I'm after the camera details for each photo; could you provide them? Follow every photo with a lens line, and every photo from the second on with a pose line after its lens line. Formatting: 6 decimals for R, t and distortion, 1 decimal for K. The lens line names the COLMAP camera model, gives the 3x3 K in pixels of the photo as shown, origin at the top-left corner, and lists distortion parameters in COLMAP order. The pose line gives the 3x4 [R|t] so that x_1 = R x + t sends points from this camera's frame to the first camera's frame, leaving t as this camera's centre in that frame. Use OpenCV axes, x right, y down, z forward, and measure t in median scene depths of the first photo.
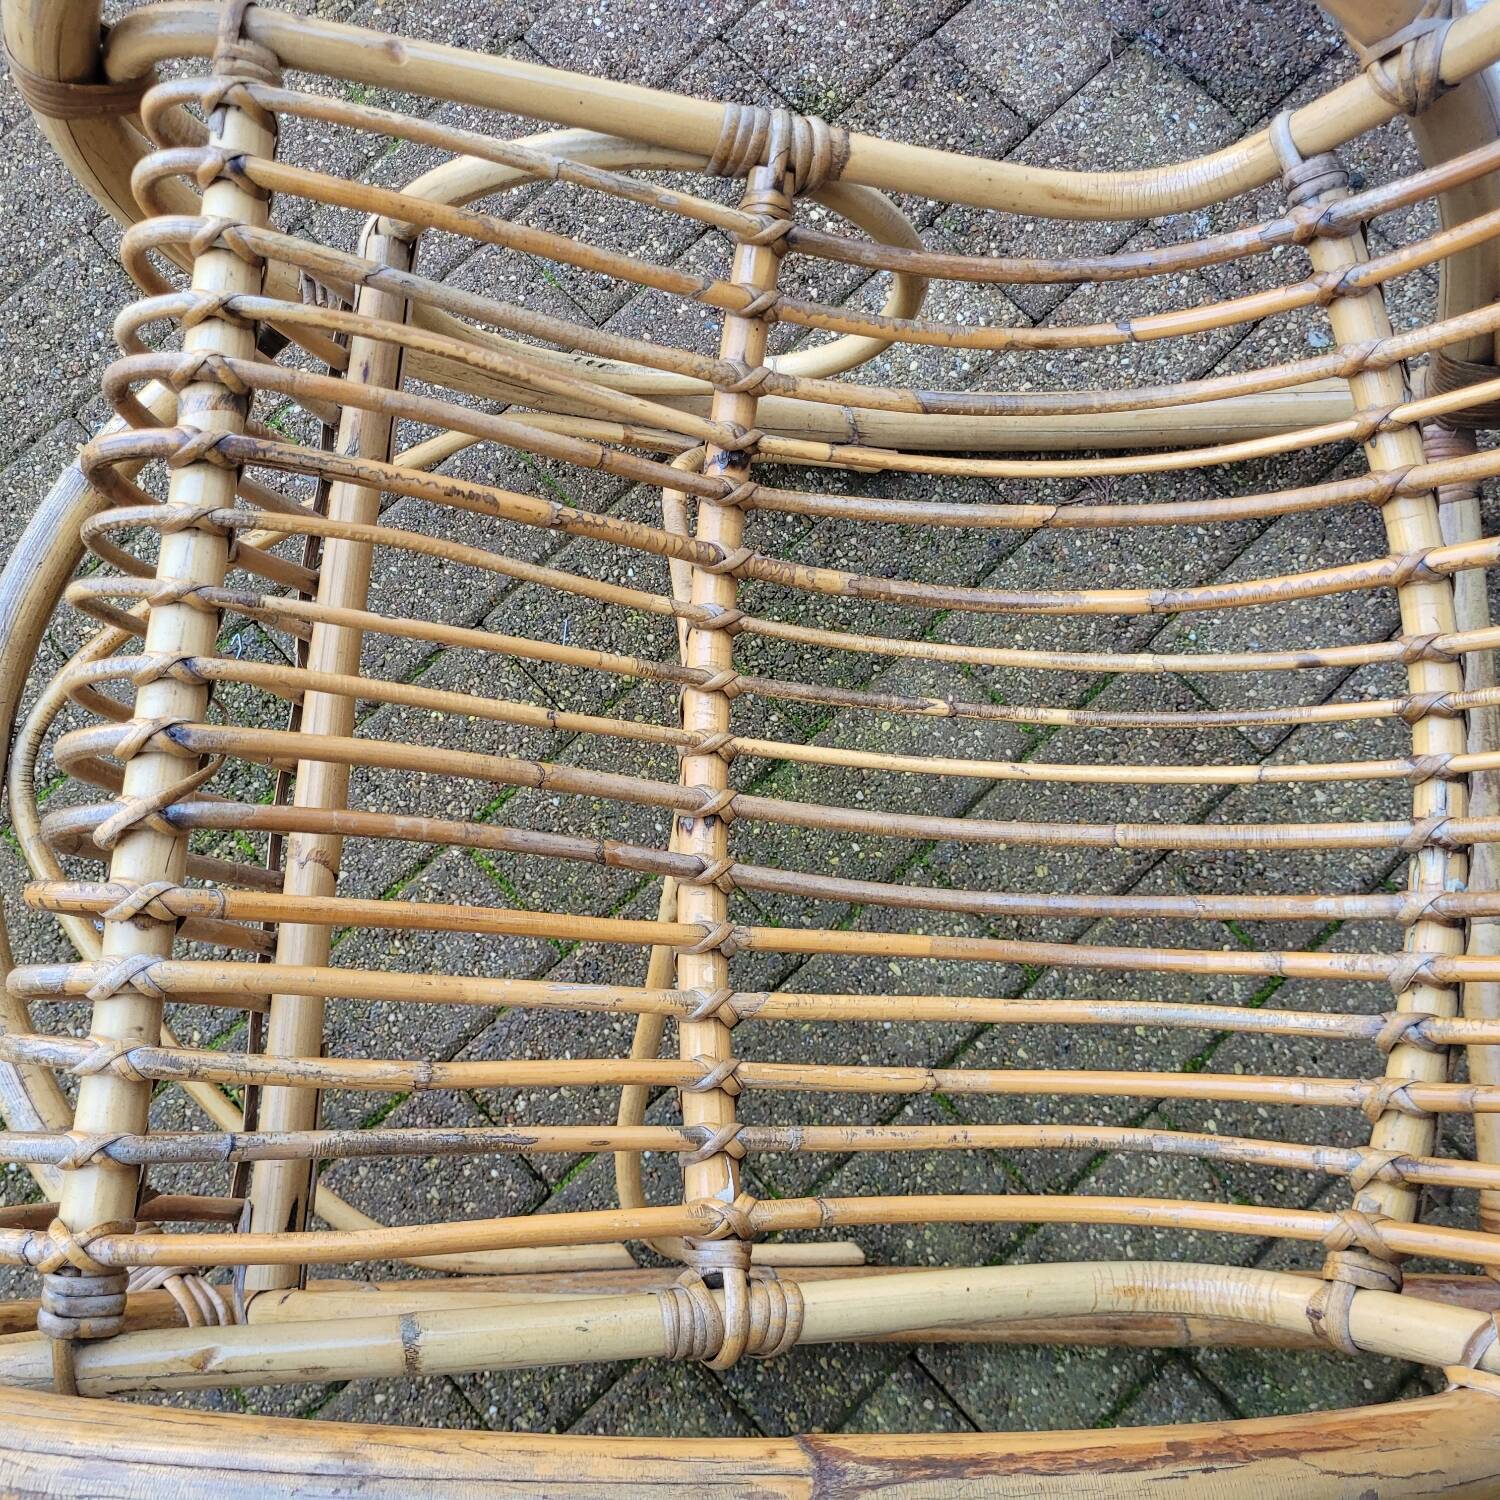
lens RADIAL K [[1517.8, 0, 726.6], [0, 1517.8, 745.6], [0, 0, 1]] dist [0.035635, -0.015873]
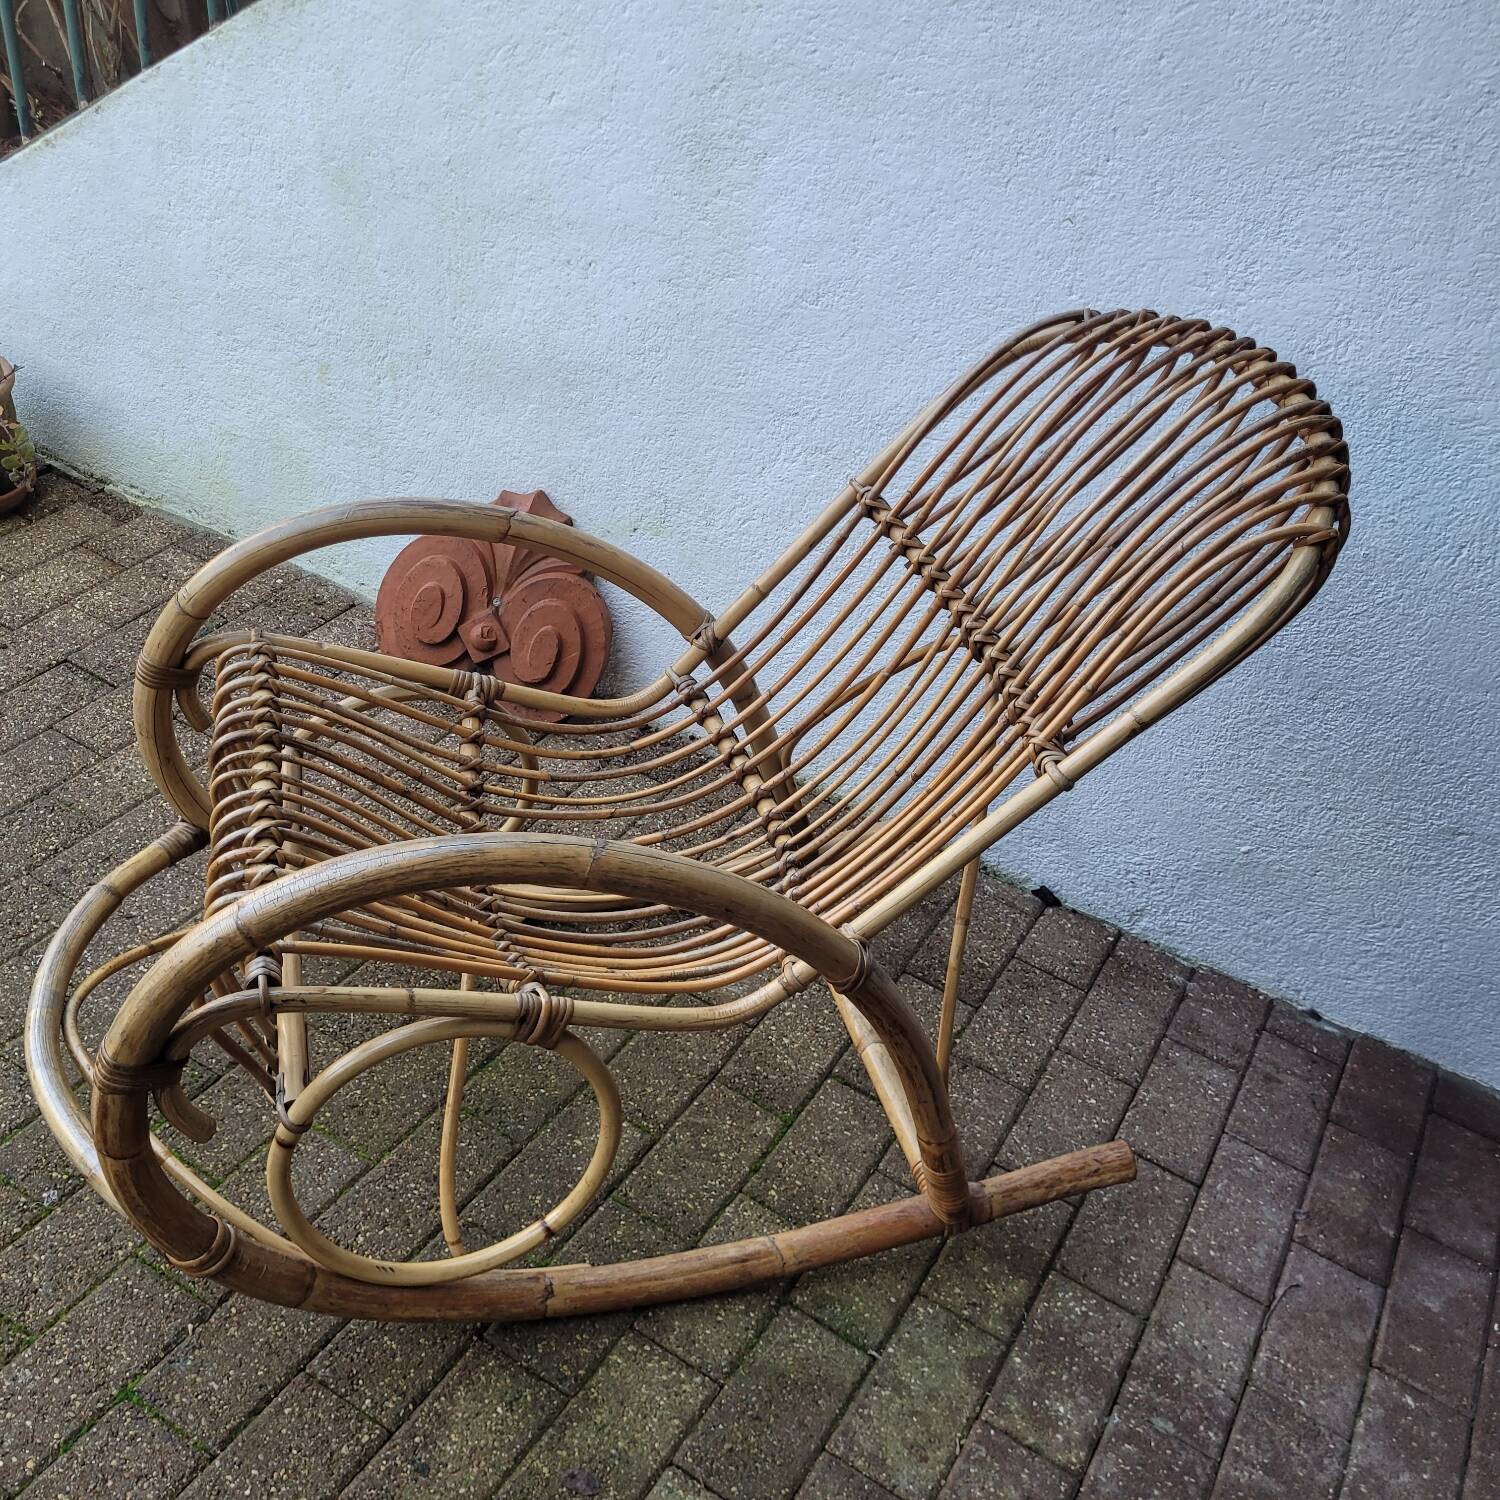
lens RADIAL K [[1503.2, 0, 736.6], [0, 1503.2, 745.5], [0, 0, 1]] dist [0.048629, -0.043326]
pose [[0.942472, -0.034086, 0.332543, -0.257569], [0.244087, 0.749868, -0.614914, 0.863646], [-0.228404, 0.660708, 0.715050, -0.517361]]
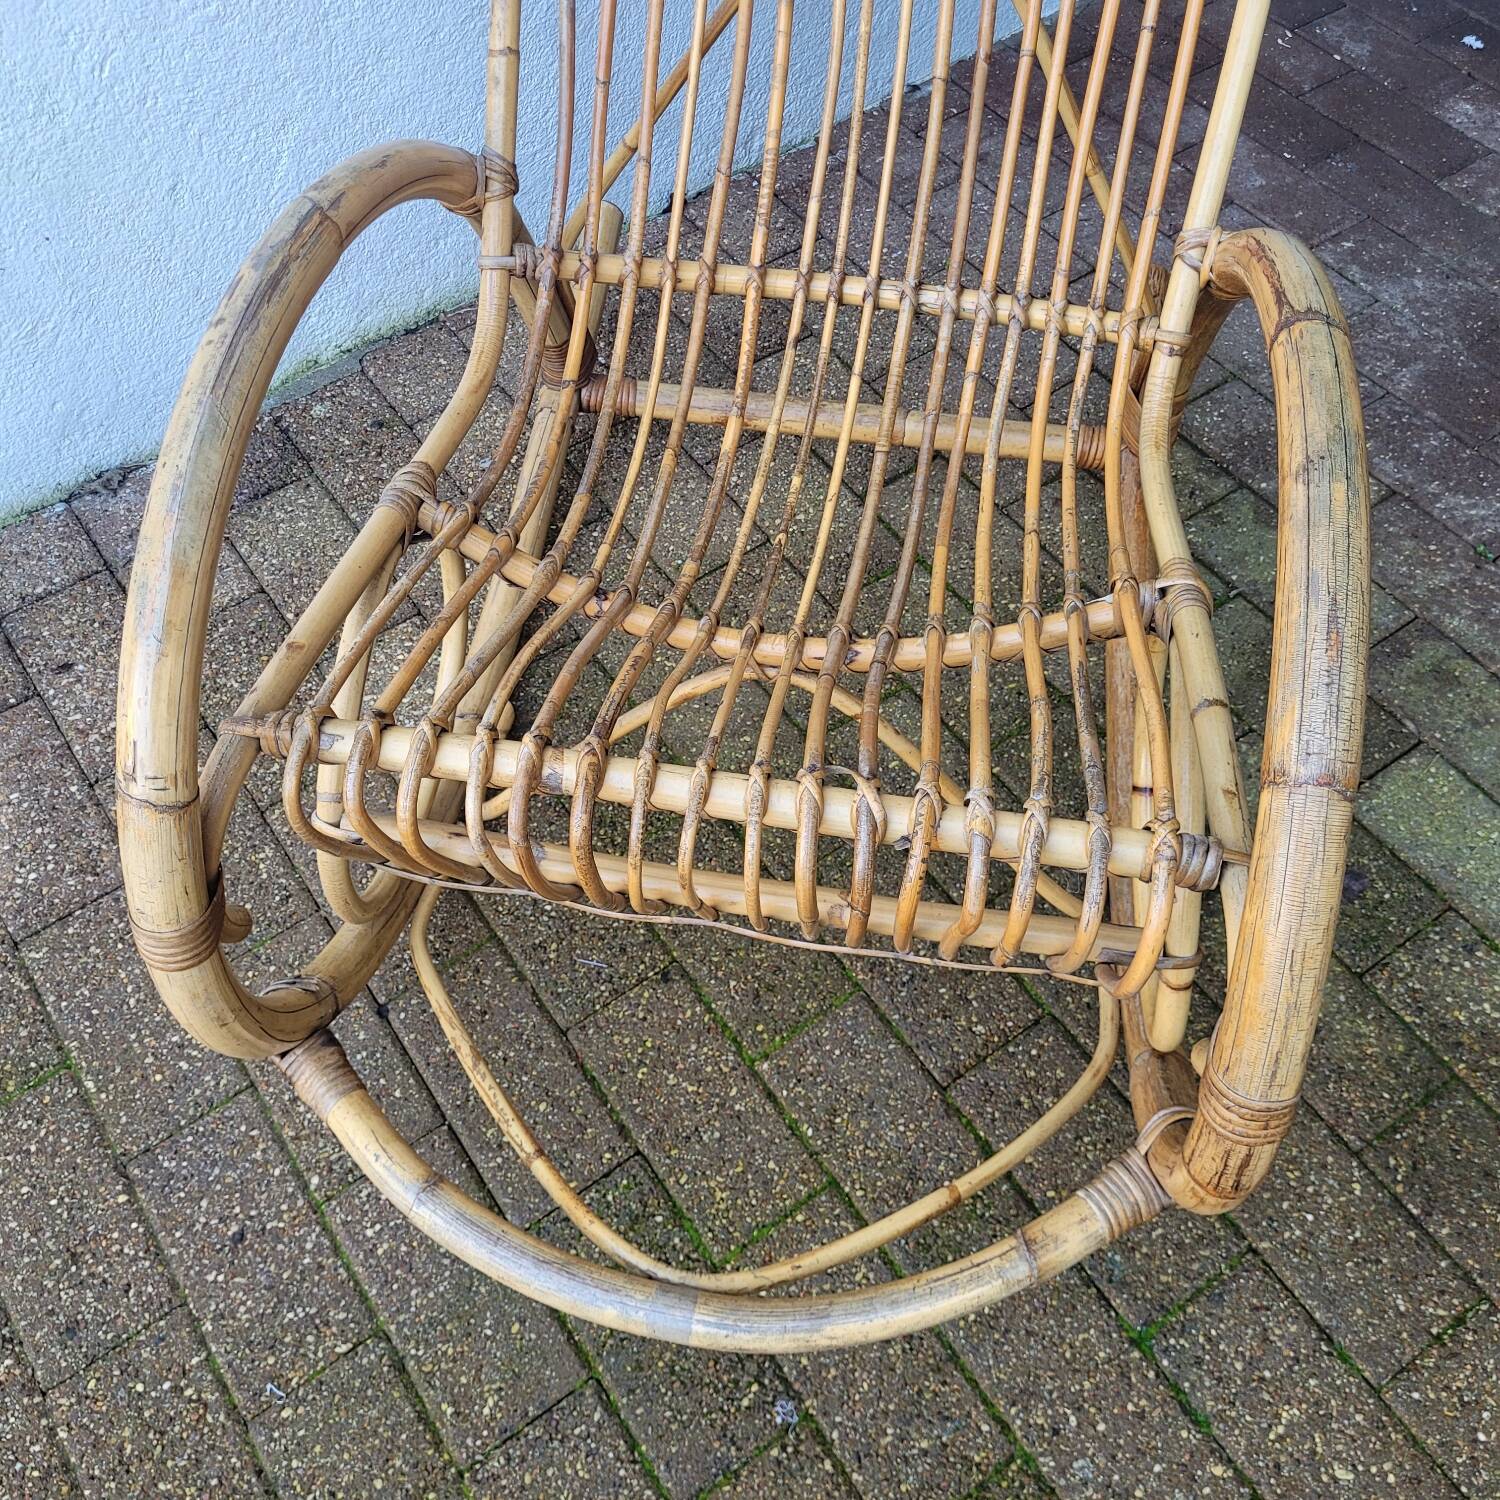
lens RADIAL K [[1514.4, 0, 745.8], [0, 1514.4, 715.2], [0, 0, 1]] dist [0.046816, -0.050077]
pose [[0.132554, -0.804397, 0.579116, -0.632582], [0.967526, 0.231879, 0.100624, -0.122528], [-0.215226, 0.546971, 0.809012, -0.085629]]
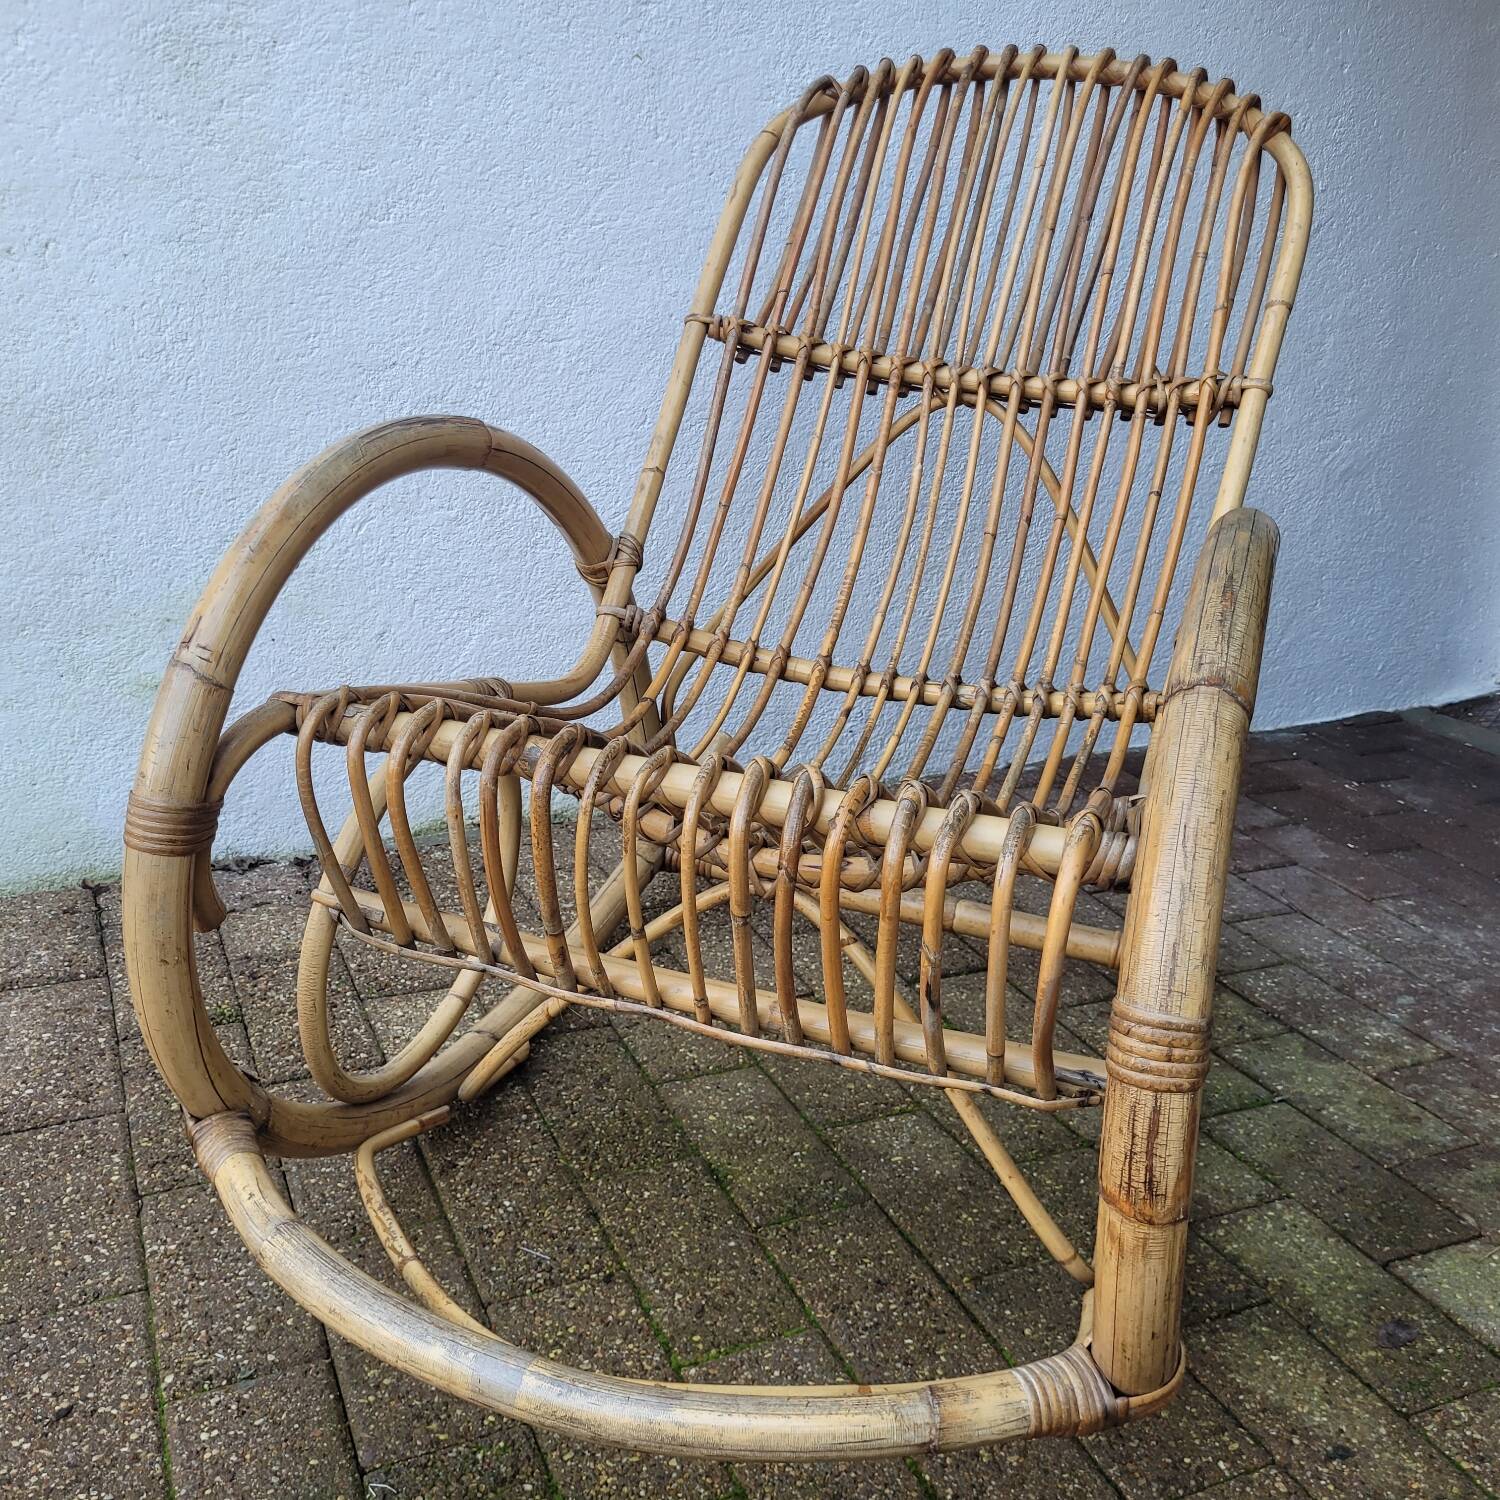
lens RADIAL K [[1508.2, 0, 721.8], [0, 1508.2, 744.7], [0, 0, 1]] dist [0.045353, -0.037908]
pose [[0.320580, -0.291703, 0.901187, -0.959346], [0.907949, 0.365744, -0.204598, 0.141756], [-0.269922, 0.883822, 0.382101, 0.231295]]
